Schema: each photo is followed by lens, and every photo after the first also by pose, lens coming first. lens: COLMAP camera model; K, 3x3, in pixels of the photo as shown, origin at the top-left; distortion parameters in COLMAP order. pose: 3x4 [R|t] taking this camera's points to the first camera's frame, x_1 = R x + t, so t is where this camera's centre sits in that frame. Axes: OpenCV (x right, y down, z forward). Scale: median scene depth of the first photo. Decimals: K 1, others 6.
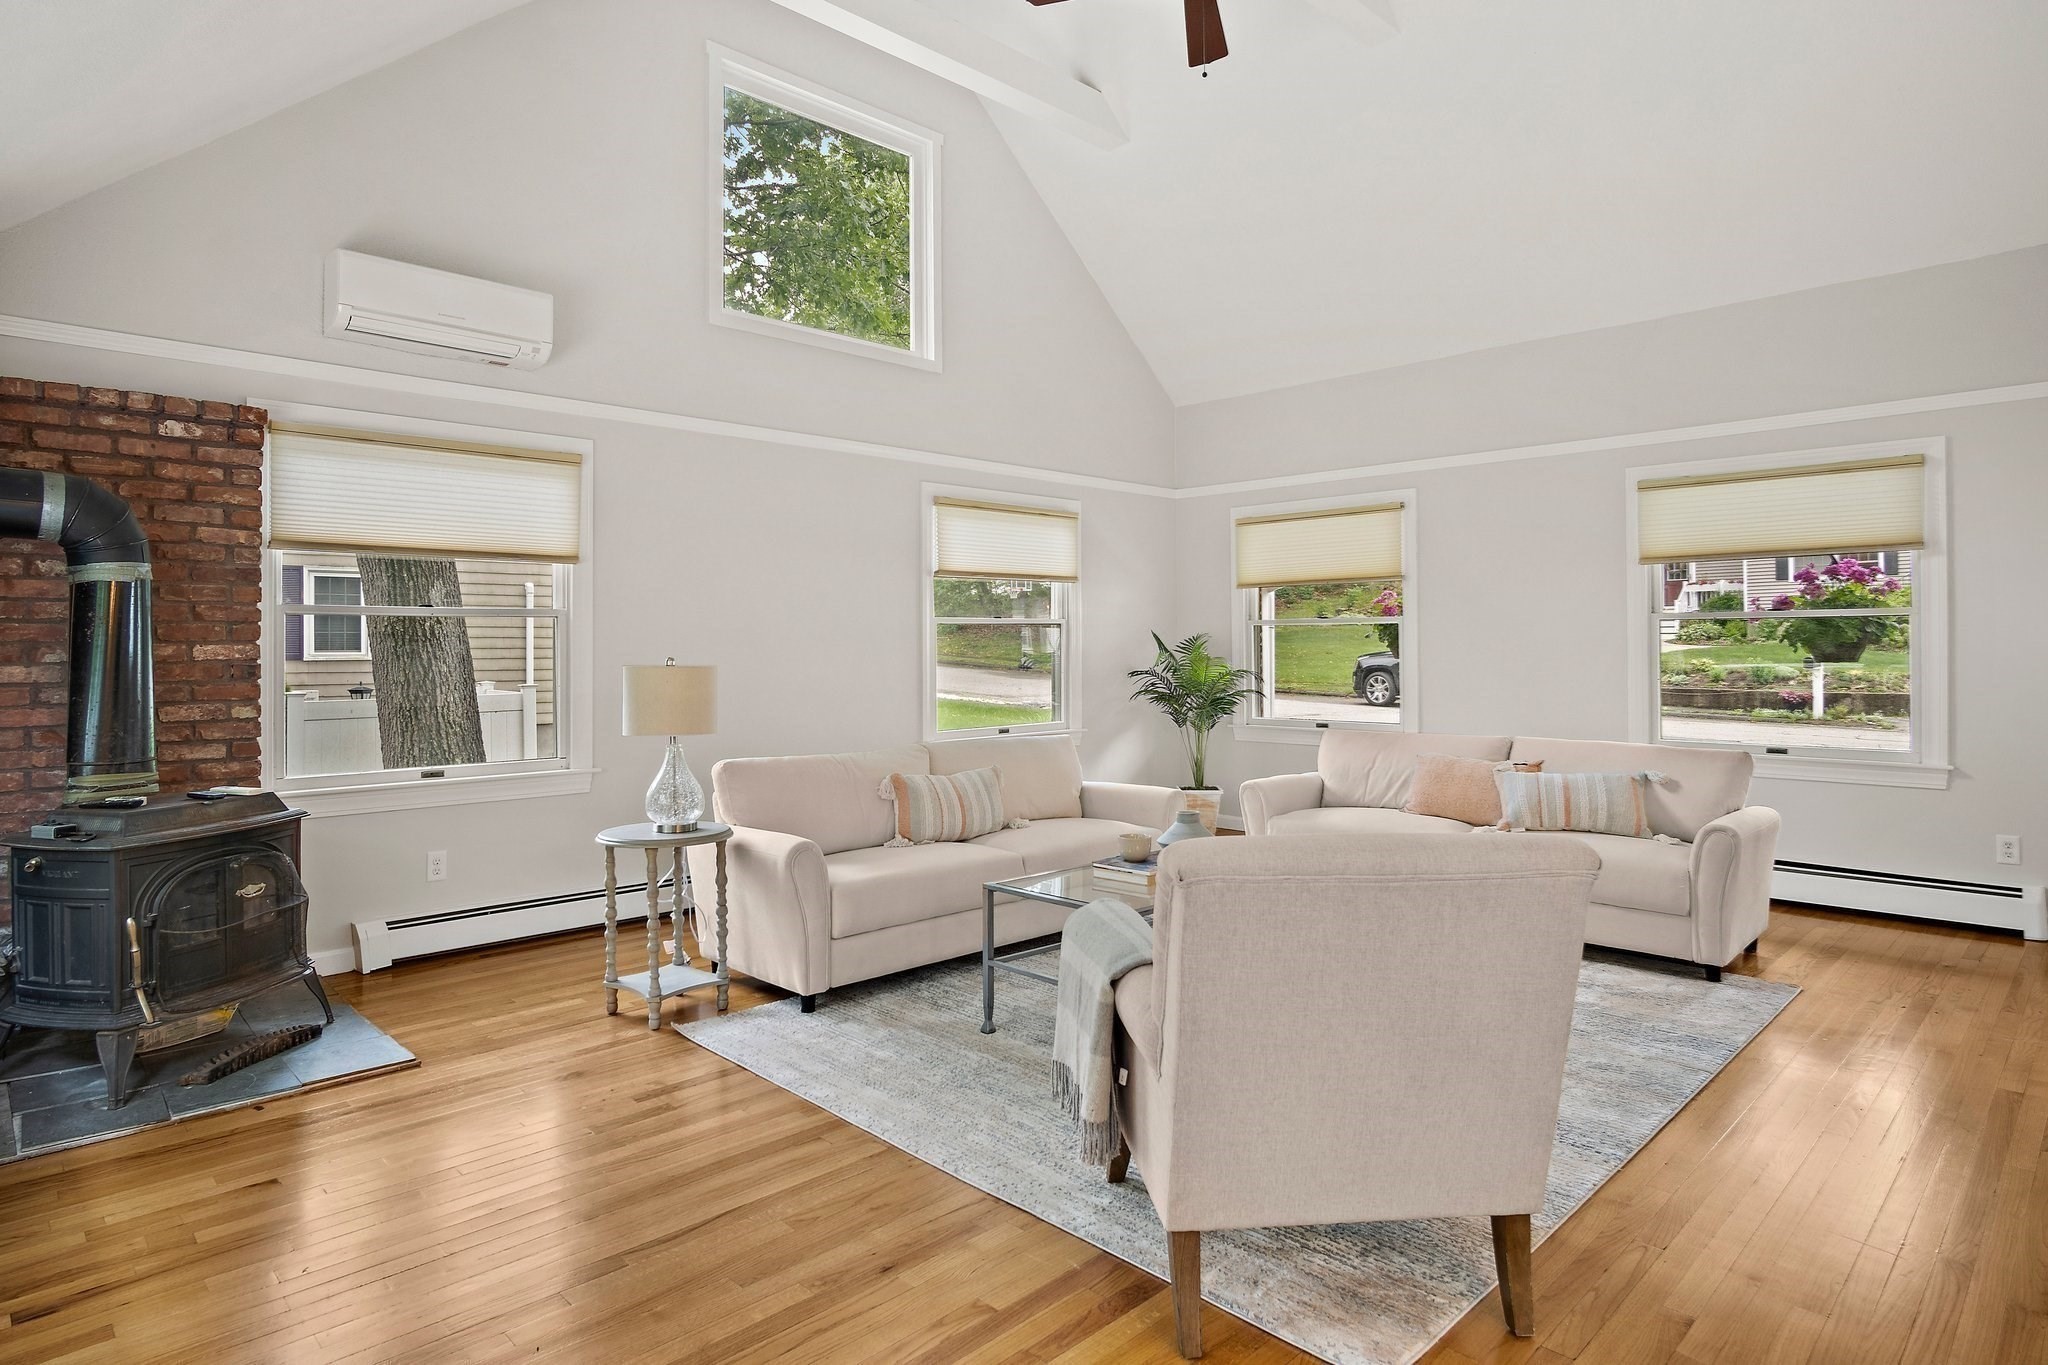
lens RADIAL K [[1111.9, 0, 1017.5], [0, 1111.9, 666.6], [0, 0, 1]] dist [-0.023693, 0.006937]
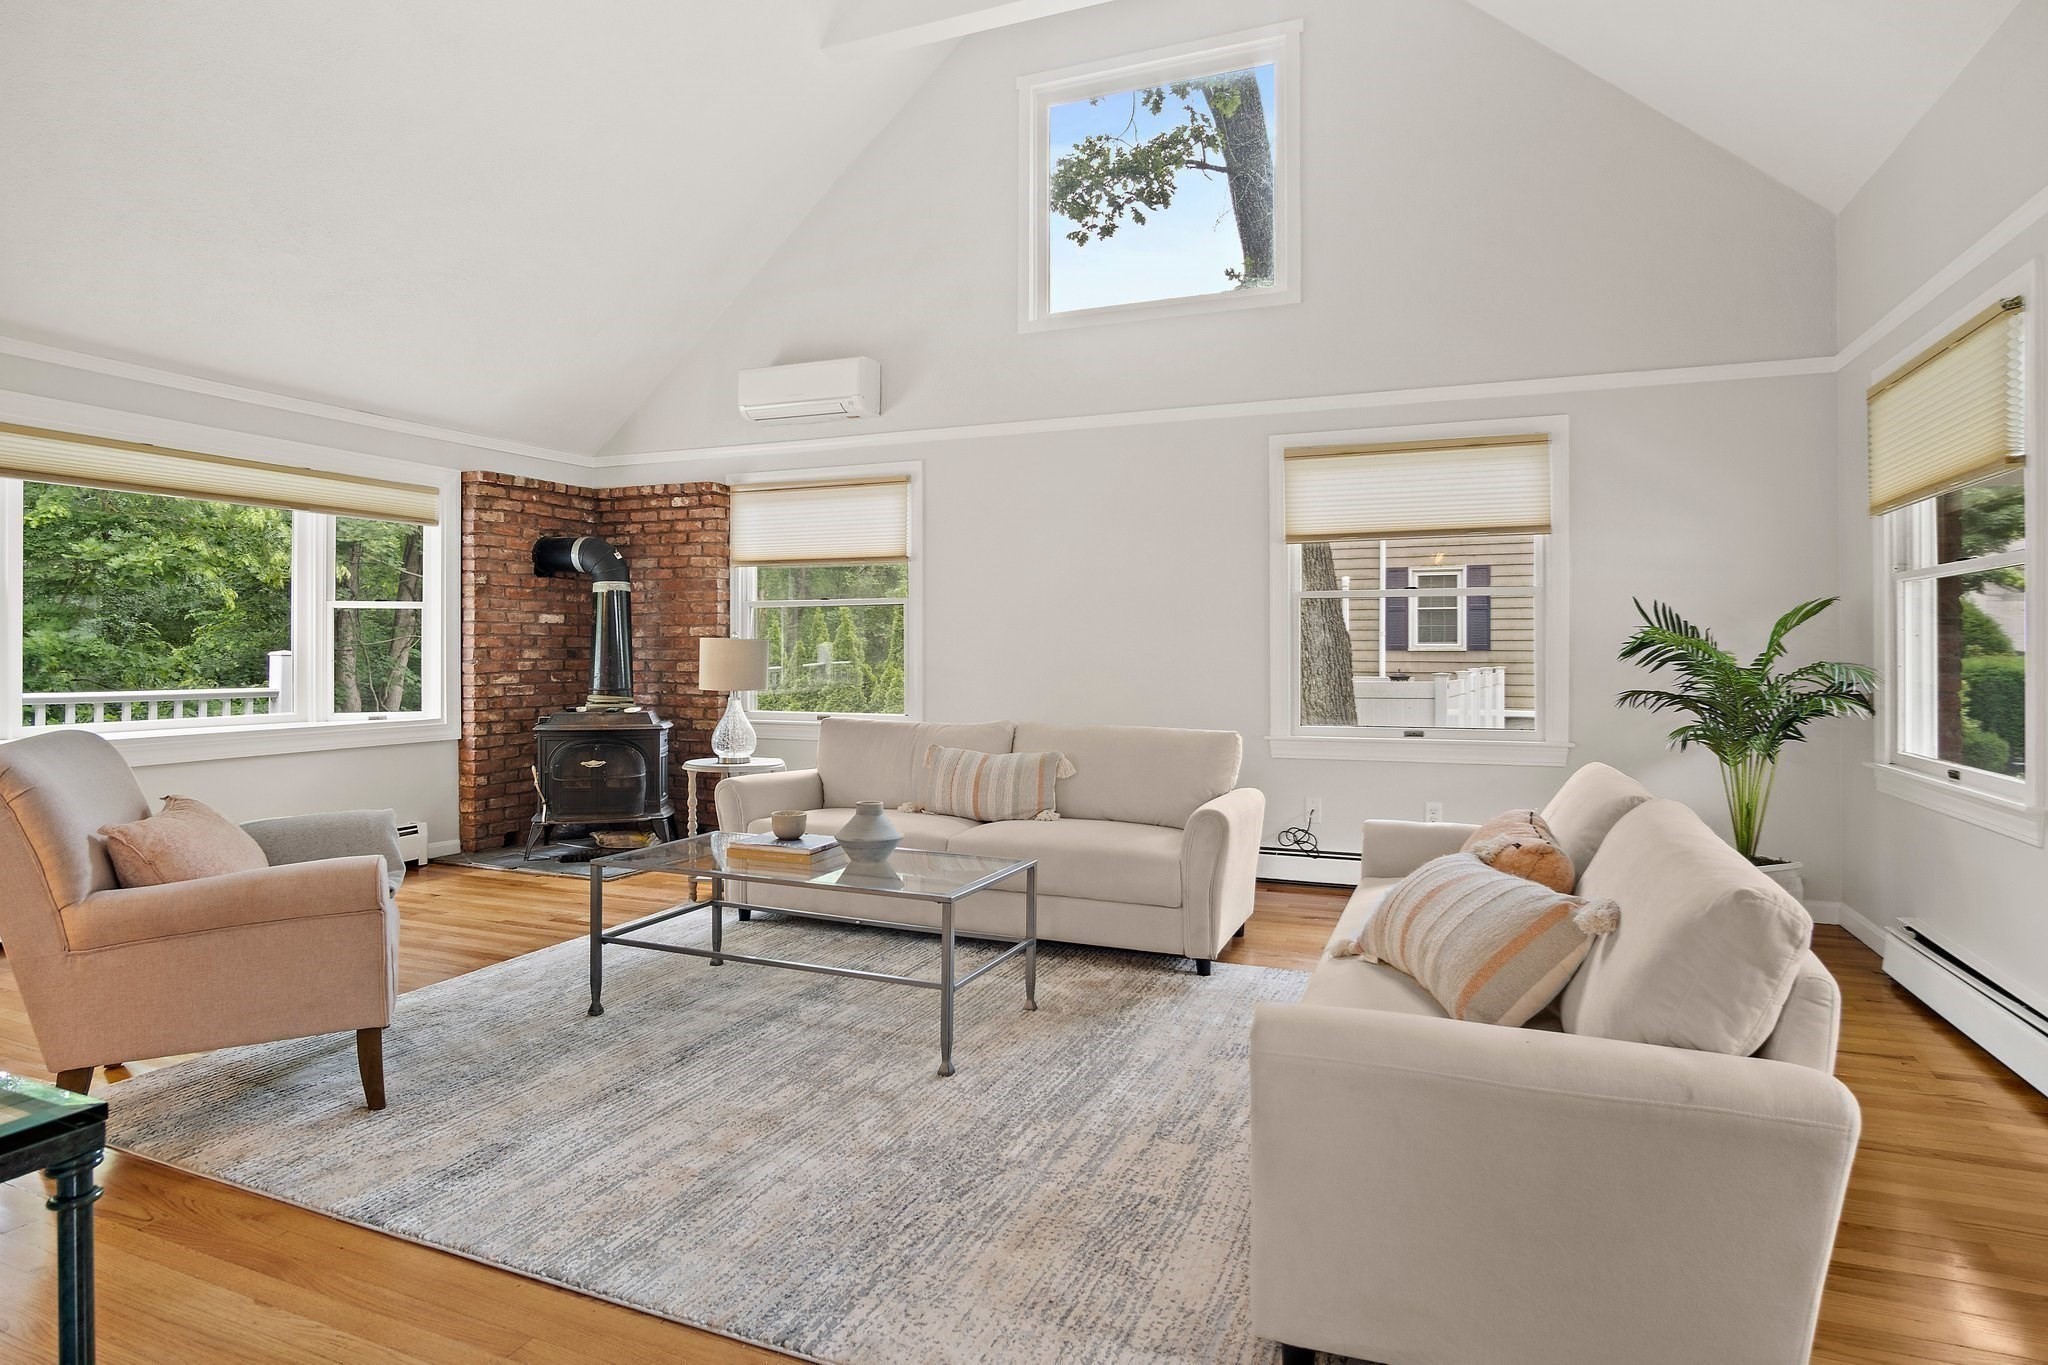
lens RADIAL K [[1133.2, 0, 1024.0], [0, 1133.2, 682.5], [0, 0, 1]] dist [-0.030485, 0.012865]
pose [[0.410978, 0.028814, -0.911190, 0.841831], [-0.014443, 0.999581, 0.025095, 0.011752], [0.911531, 0.002847, 0.411222, 0.595428]]
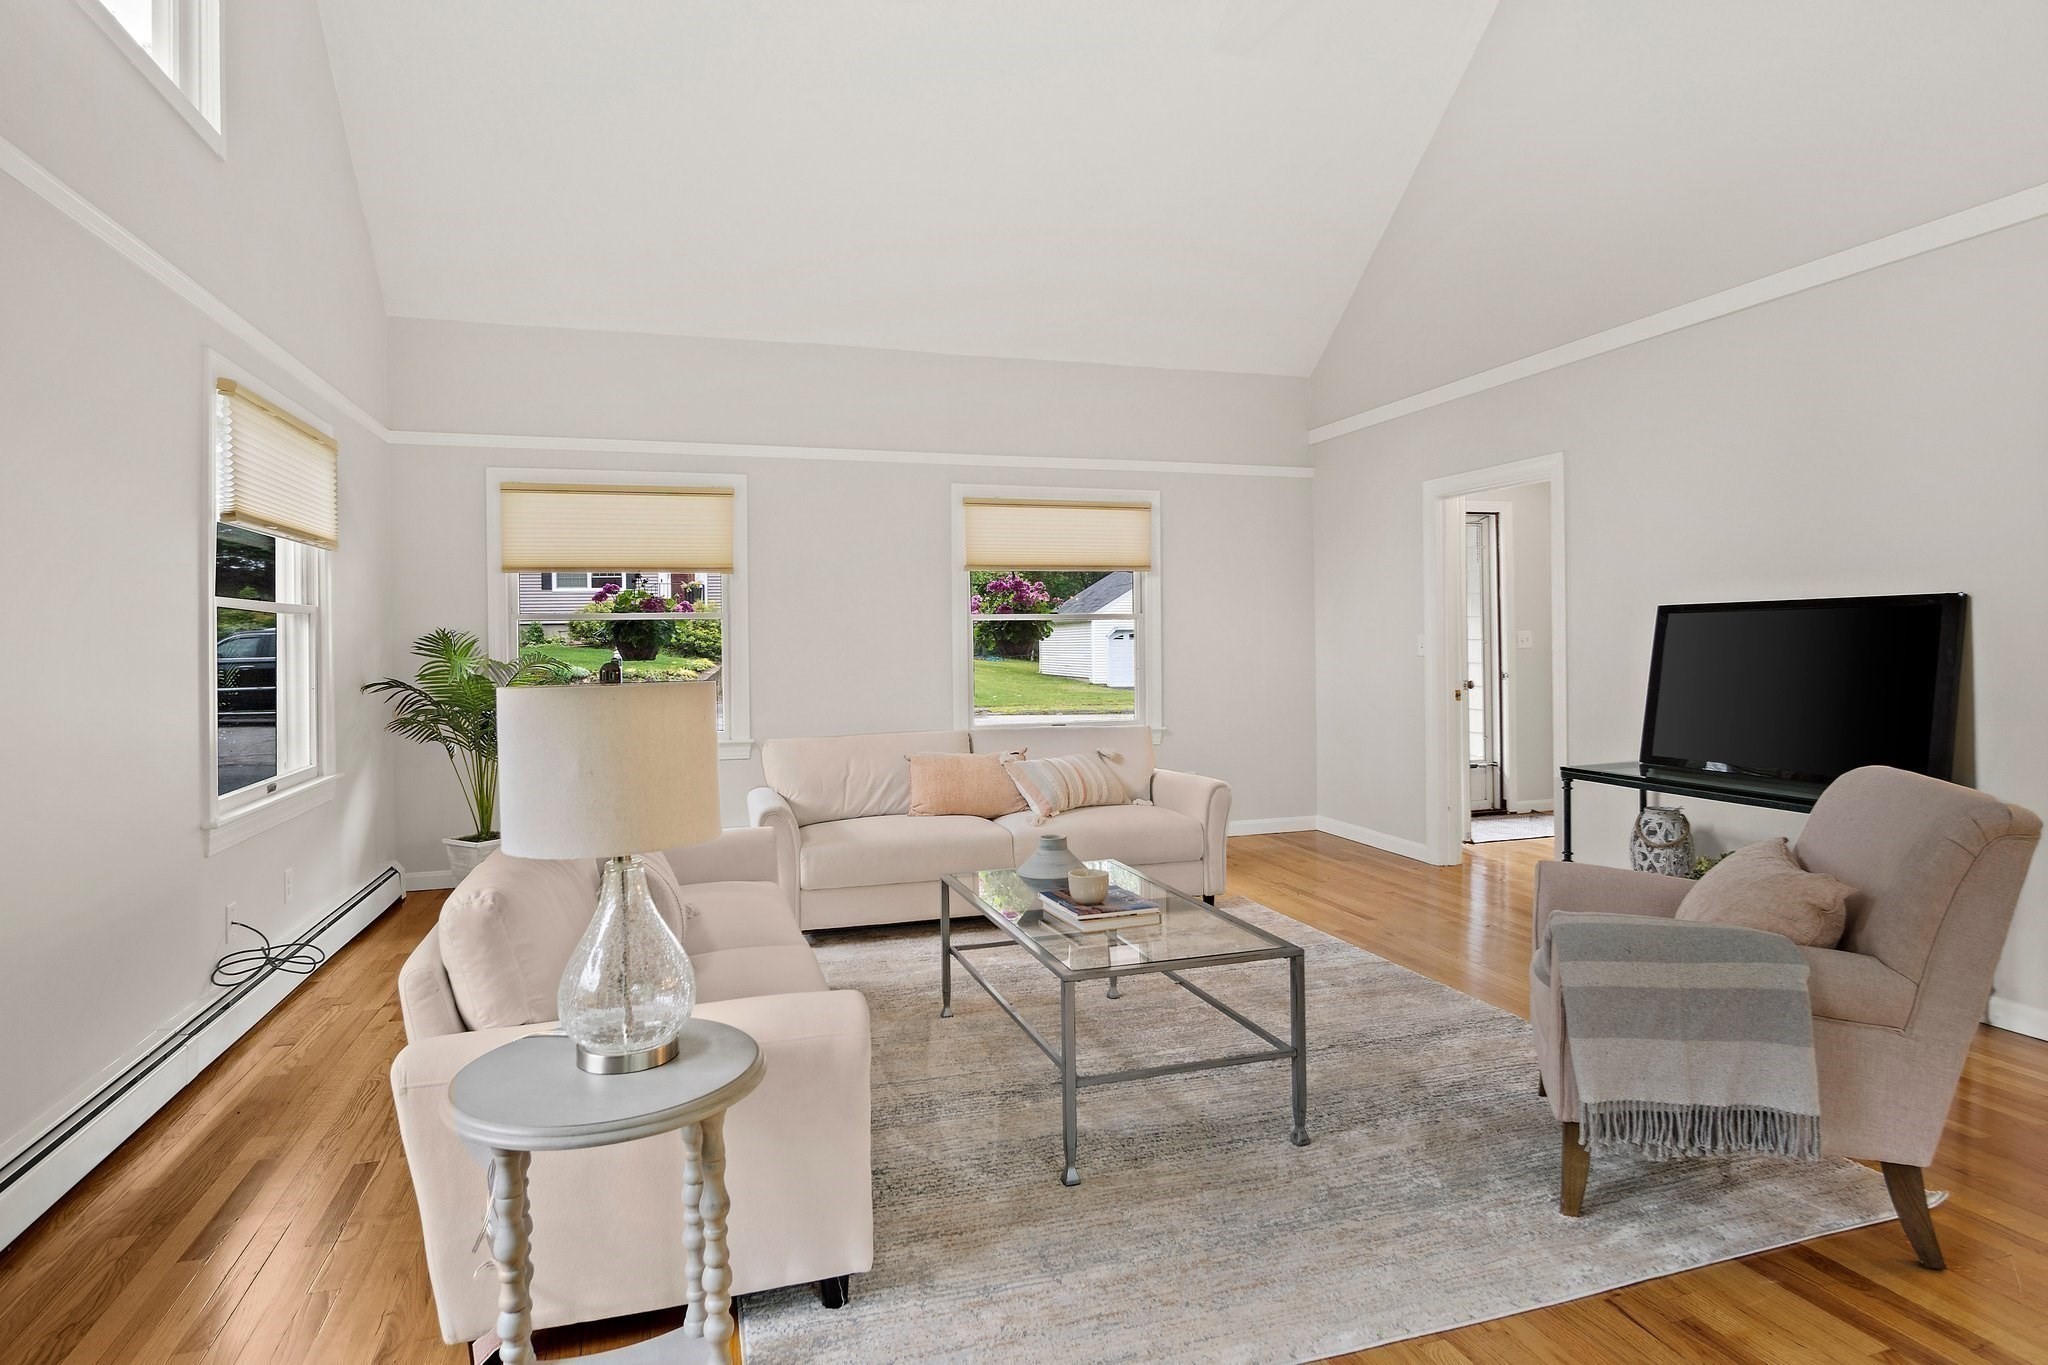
lens RADIAL K [[1116.7, 0, 1021.6], [0, 1116.7, 629.5], [0, 0, 1]] dist [-0.011601, 0.000809]
pose [[0.463047, 0.006263, 0.886312, -0.507143], [0.023787, 0.999527, -0.019491, -0.010663], [-0.886015, 0.030108, 0.462679, 0.510003]]
